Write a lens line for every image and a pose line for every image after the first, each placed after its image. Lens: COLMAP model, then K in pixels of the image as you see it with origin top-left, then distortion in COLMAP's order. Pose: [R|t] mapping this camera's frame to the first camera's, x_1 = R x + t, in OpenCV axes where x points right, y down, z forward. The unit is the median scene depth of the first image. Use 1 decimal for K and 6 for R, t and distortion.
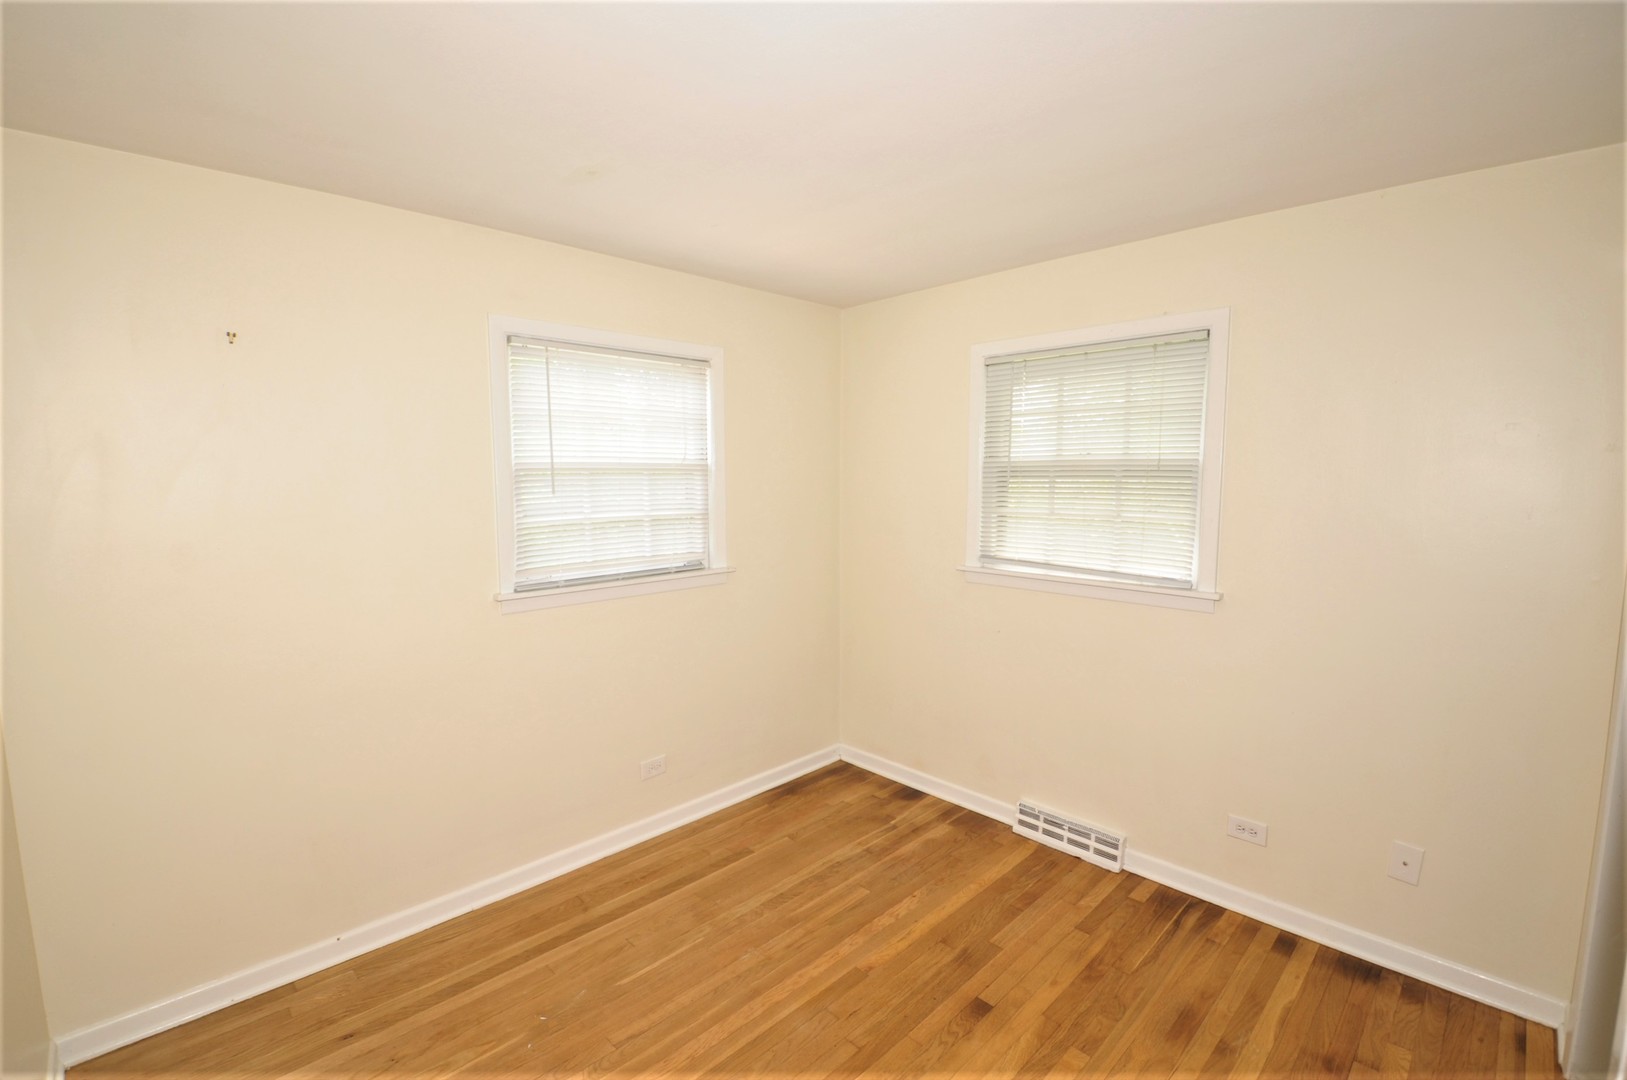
lens RADIAL K [[720.7, 0, 794.0], [0, 720.7, 538.2], [0, 0, 1]] dist [0.003657, -0.016834]
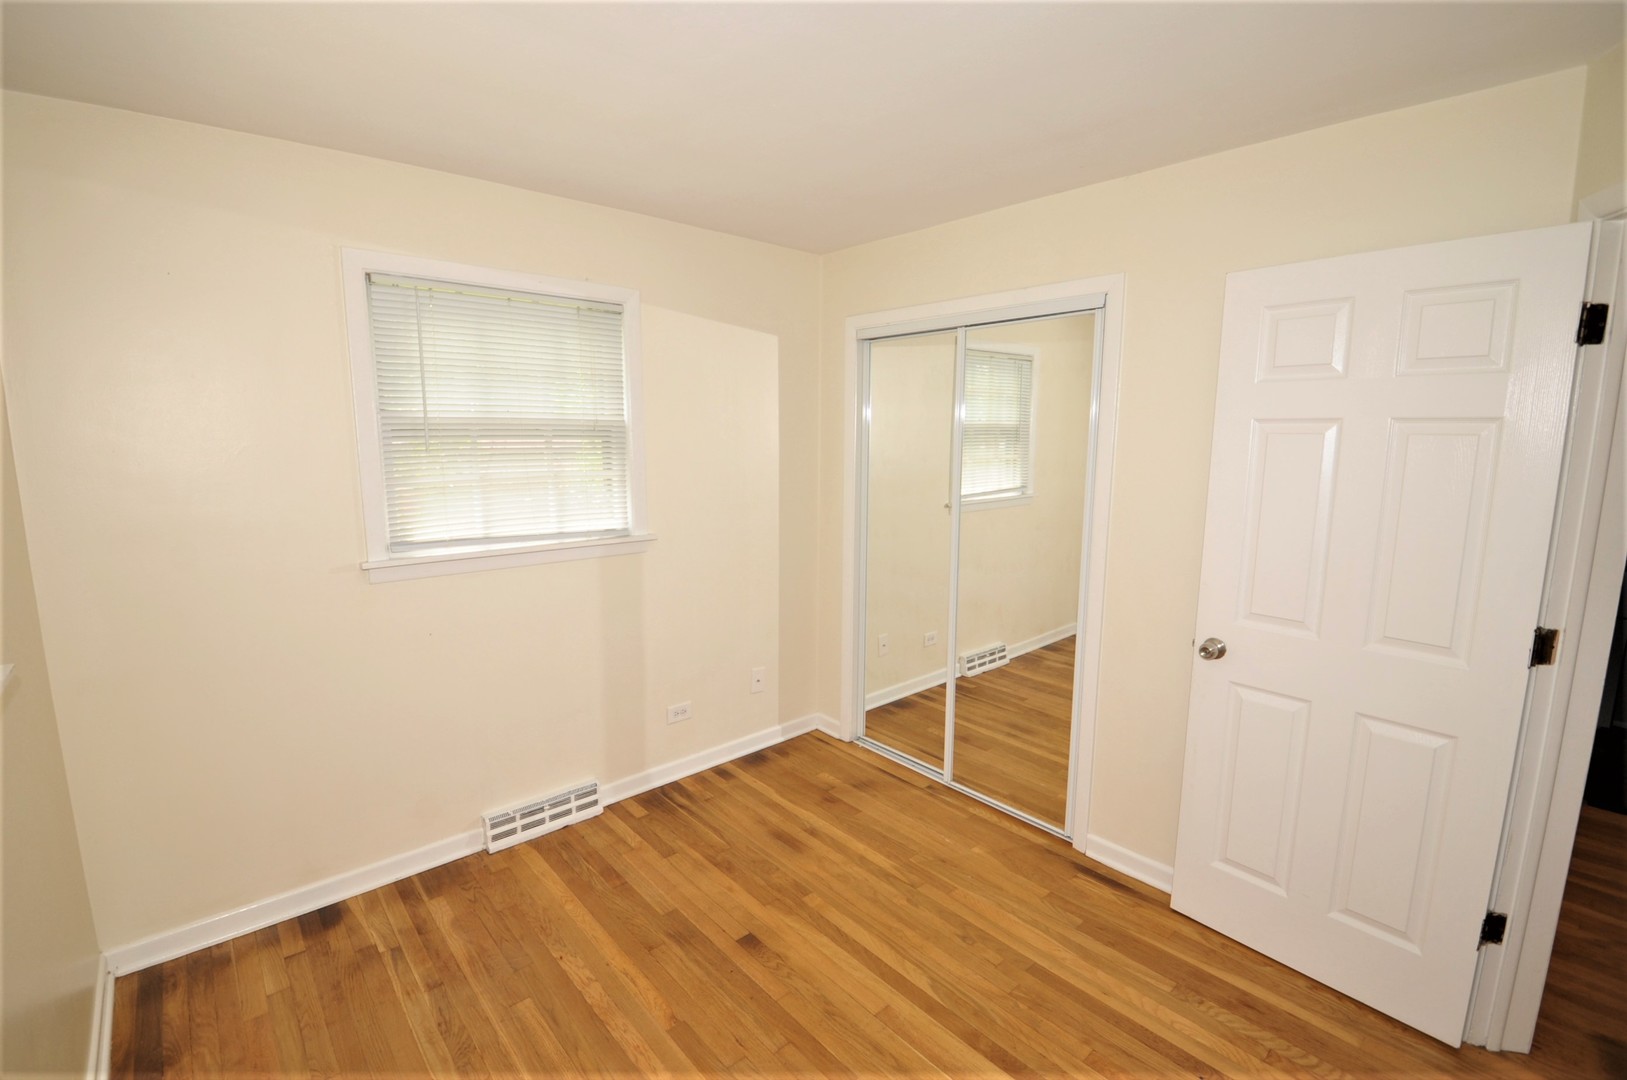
lens RADIAL K [[720.7, 0, 814.3], [0, 720.7, 537.0], [0, 0, 1]] dist [0.003657, -0.016834]
pose [[0.039491, -0.147233, 0.988313, -0.563777], [0.085553, 0.985951, 0.143462, -0.064521], [-0.995551, 0.078888, 0.051532, 0.647031]]
